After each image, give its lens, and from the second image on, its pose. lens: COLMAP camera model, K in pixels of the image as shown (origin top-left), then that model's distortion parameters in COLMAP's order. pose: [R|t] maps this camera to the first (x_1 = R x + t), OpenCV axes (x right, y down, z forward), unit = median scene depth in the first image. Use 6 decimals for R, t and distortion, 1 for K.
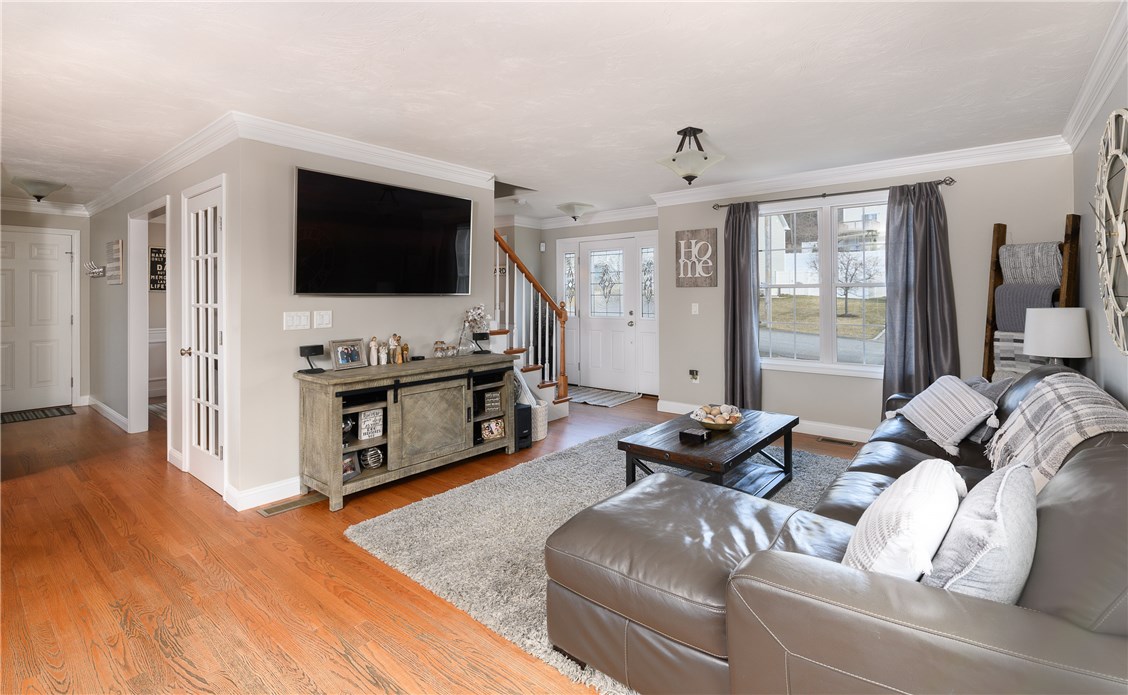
lens RADIAL K [[514.0, 0, 563.5], [0, 514.0, 299.6], [0, 0, 1]] dist [-0.000567, 0.000426]
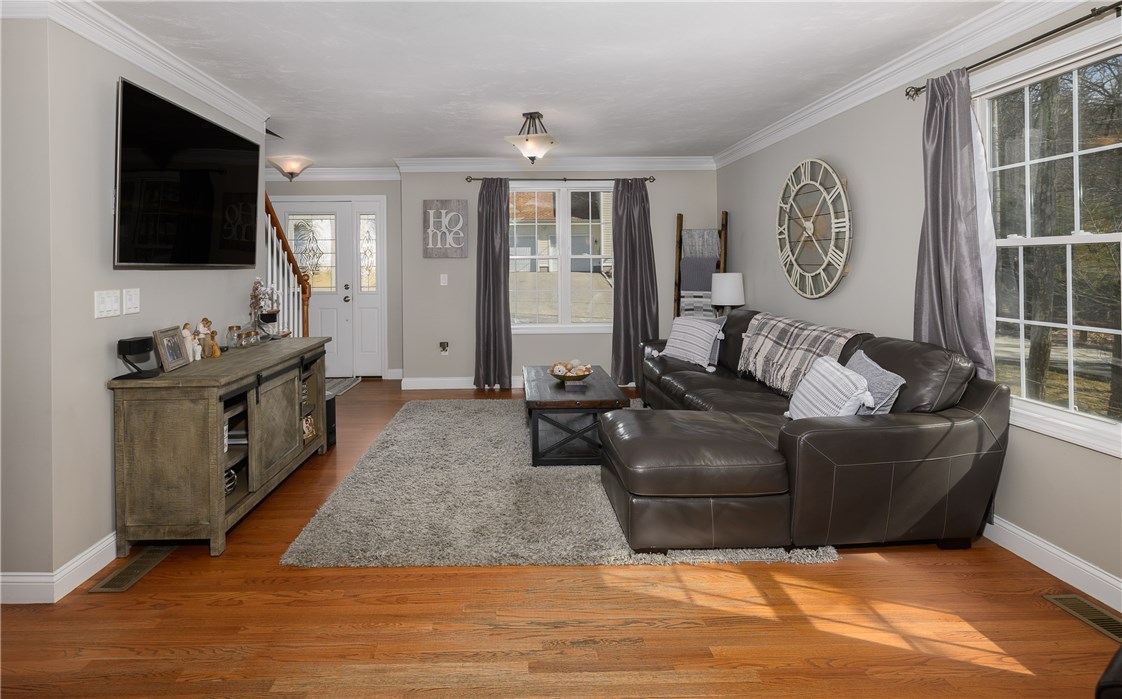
lens RADIAL K [[603.9, 0, 514.2], [0, 603.9, 275.4], [0, 0, 1]] dist [0.001211, -0.000737]
pose [[0.761356, -0.012459, 0.648214, -0.567952], [0.010229, 0.999922, 0.007204, 0.003121], [-0.648253, 0.001145, 0.761424, 0.045332]]
